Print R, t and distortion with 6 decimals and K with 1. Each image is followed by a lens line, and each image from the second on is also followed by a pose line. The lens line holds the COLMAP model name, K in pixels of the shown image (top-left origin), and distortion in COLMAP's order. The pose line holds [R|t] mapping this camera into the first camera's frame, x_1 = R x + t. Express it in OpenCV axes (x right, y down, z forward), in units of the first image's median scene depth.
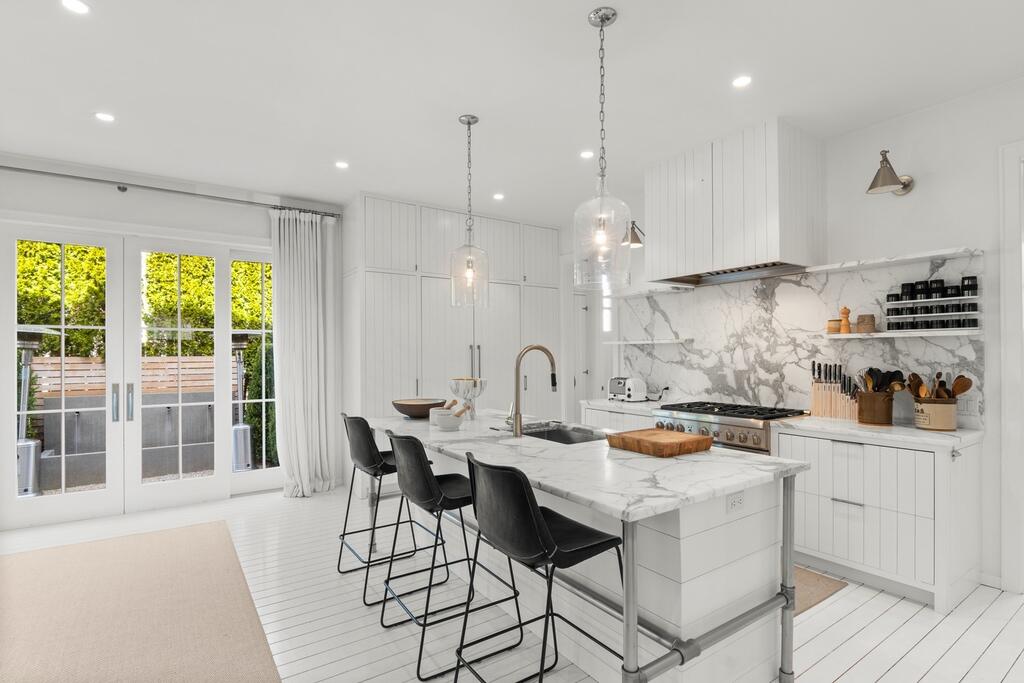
lens RADIAL K [[492.5, 0, 513.3], [0, 492.5, 352.3], [0, 0, 1]] dist [0.001154, 0.000061]
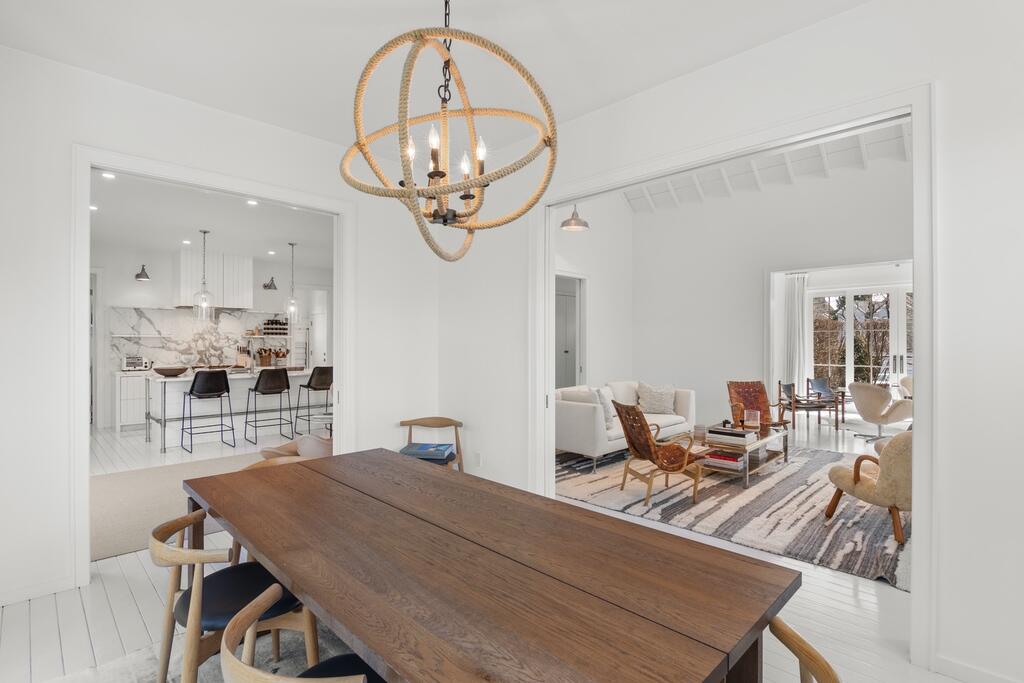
lens RADIAL K [[492.5, 0, 511.9], [0, 492.5, 342.2], [0, 0, 1]] dist [0.001154, 0.000061]
pose [[-0.171654, 0.006368, 0.985137, -2.295127], [-0.001598, 0.999976, -0.006743, 0.015606], [-0.985156, -0.002732, -0.171639, 0.040924]]
